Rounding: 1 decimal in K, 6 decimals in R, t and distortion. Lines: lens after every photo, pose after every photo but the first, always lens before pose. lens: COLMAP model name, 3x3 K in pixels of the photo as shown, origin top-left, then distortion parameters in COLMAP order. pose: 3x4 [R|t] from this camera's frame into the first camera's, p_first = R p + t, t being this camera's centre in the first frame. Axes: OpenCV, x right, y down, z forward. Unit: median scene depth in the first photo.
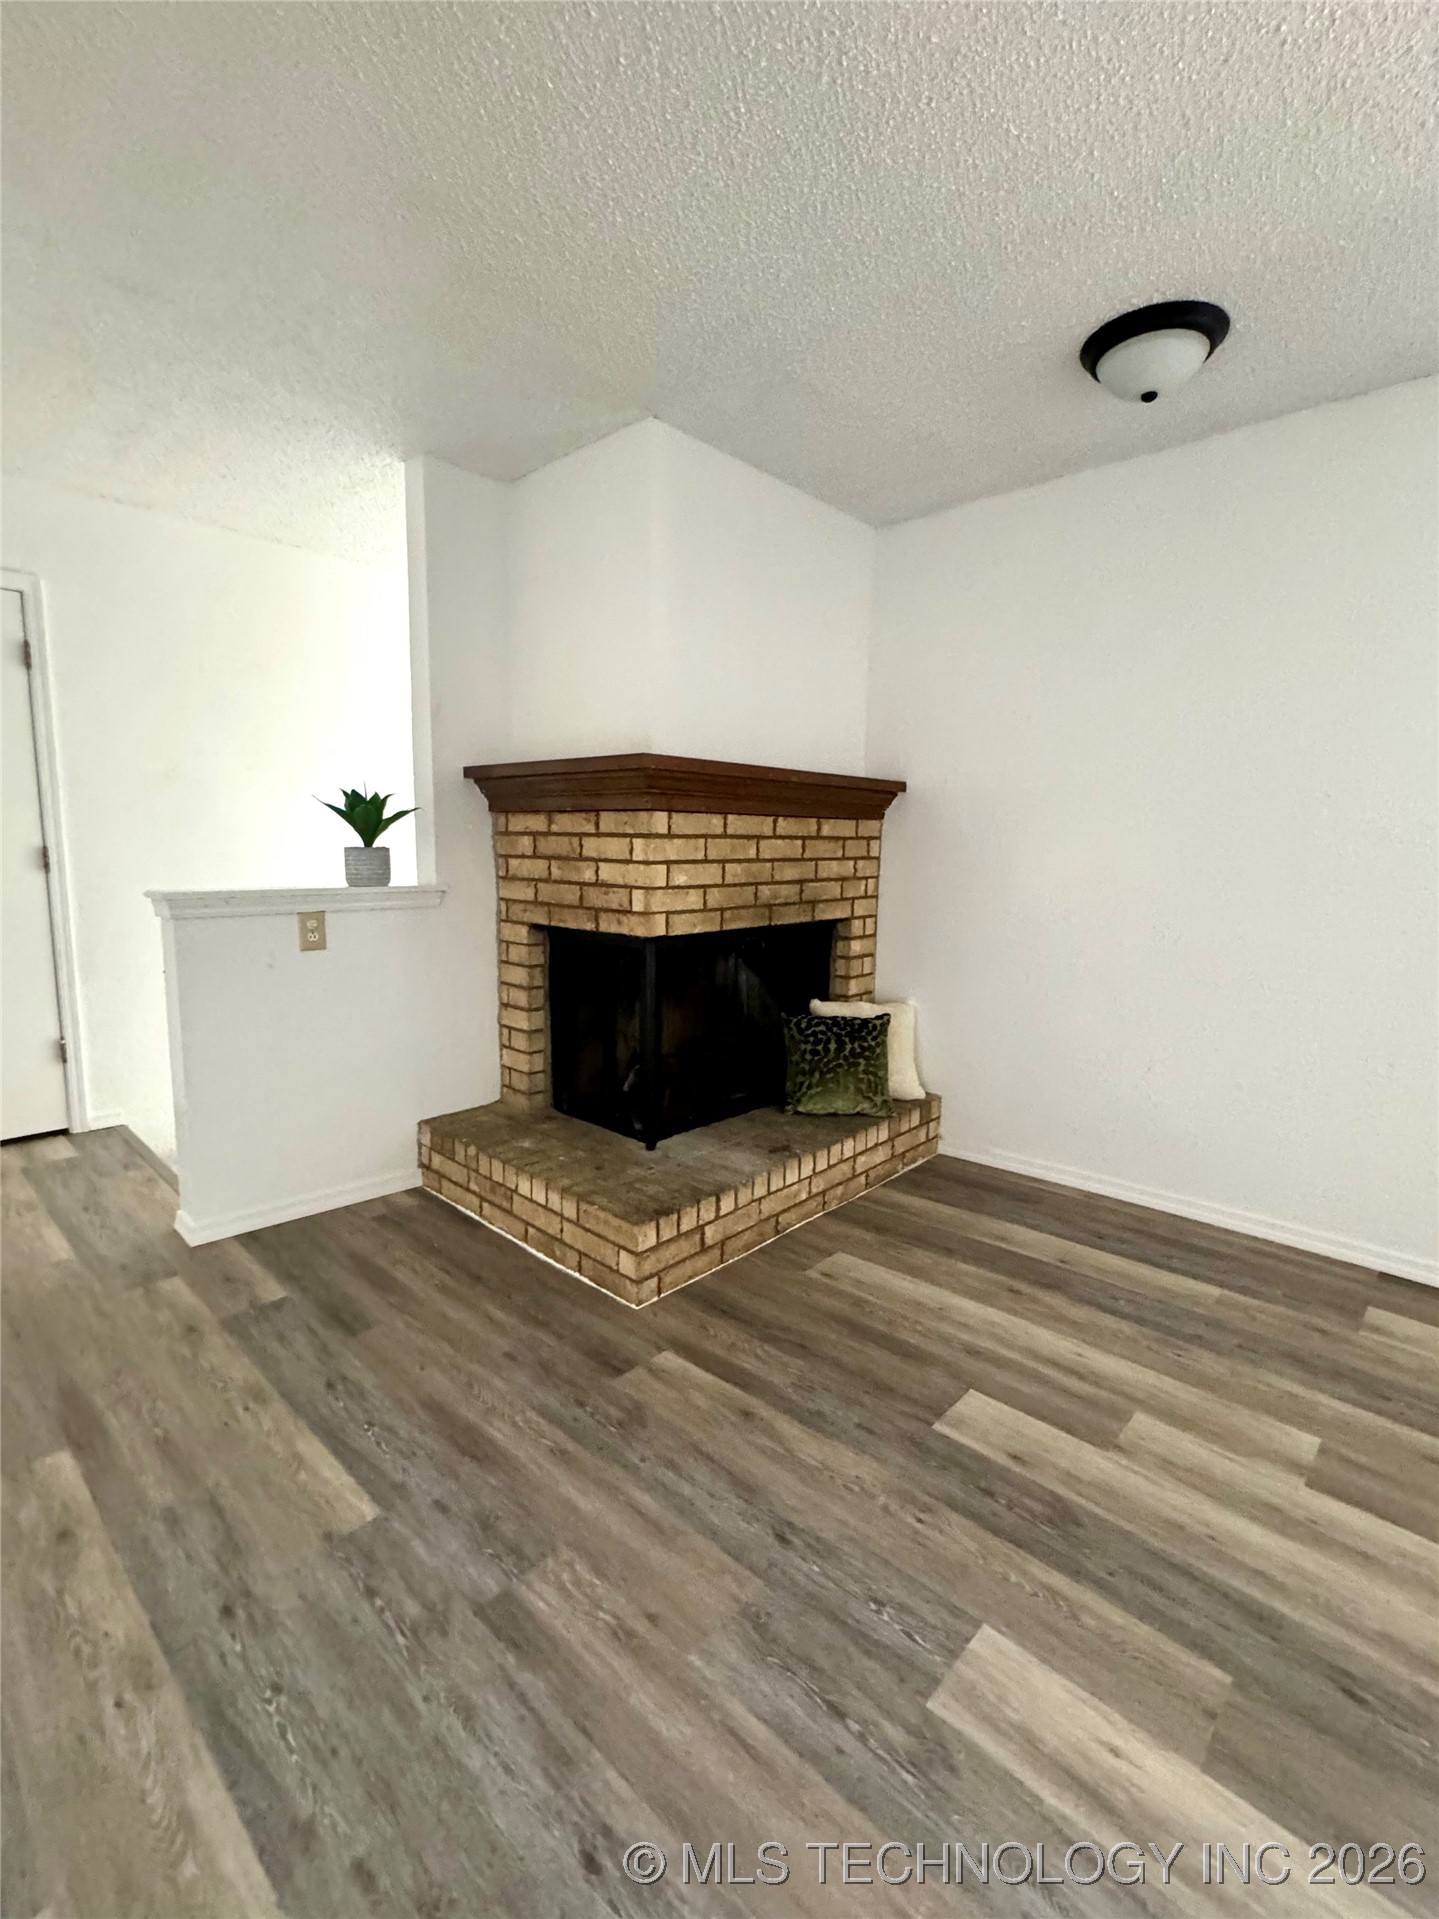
lens RADIAL K [[856.5, 0, 718.5], [0, 856.5, 959.6], [0, 0, 1]] dist [-0.001984, 0.000271]
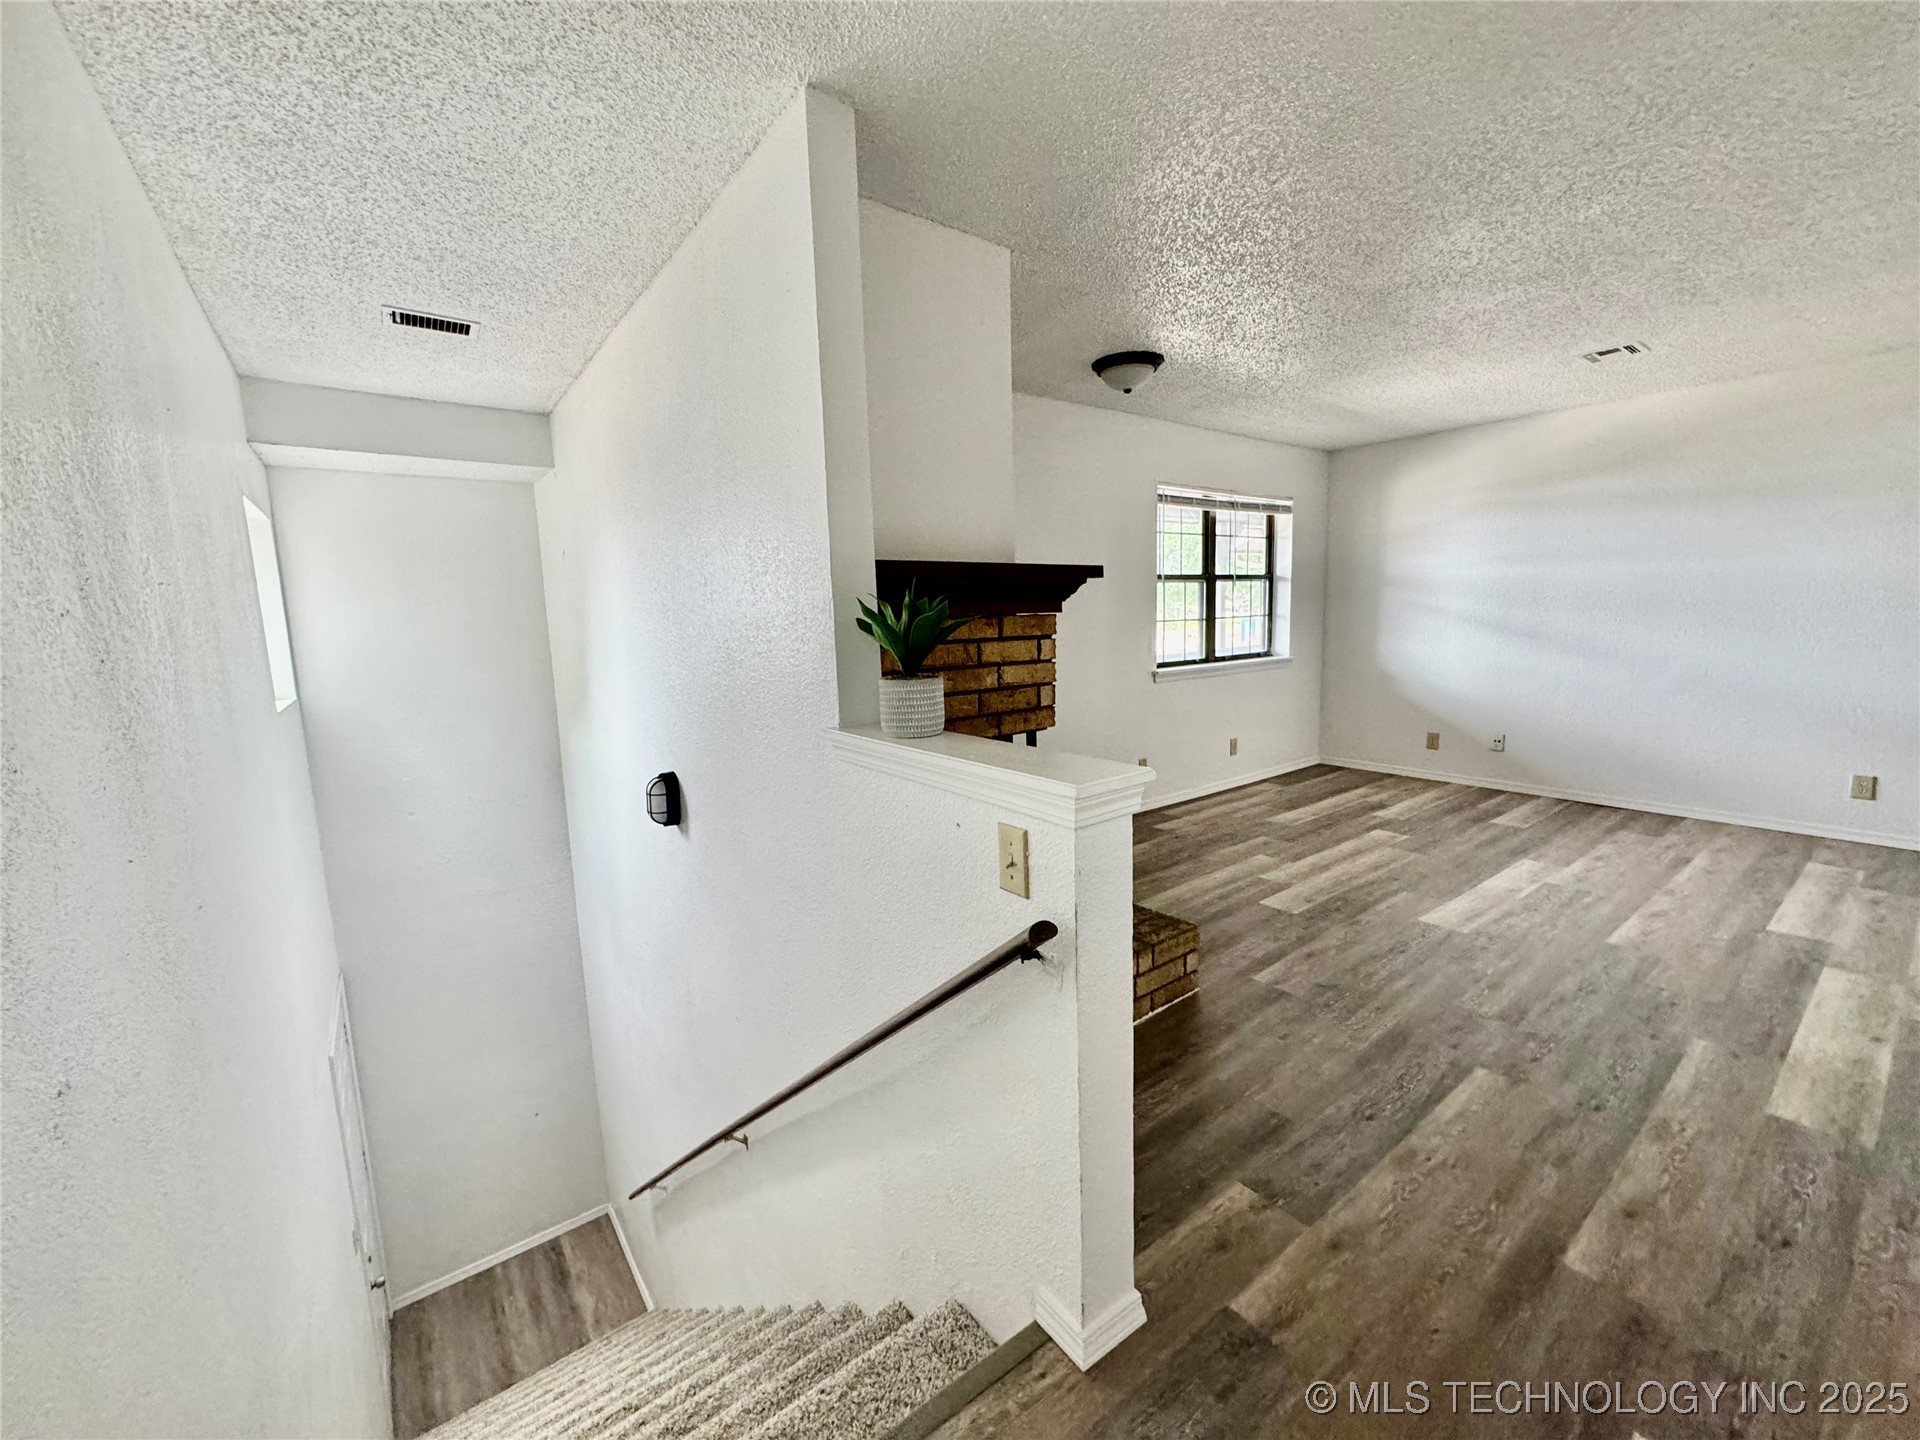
lens RADIAL K [[768.3, 0, 960.1], [0, 768.3, 718.7], [0, 0, 1]] dist [-0.002067, -0.000229]
pose [[0.170309, -0.155855, 0.972987, -1.487913], [0.171473, 0.977035, 0.126490, -0.253881], [-0.970357, 0.145299, 0.193123, 1.275374]]
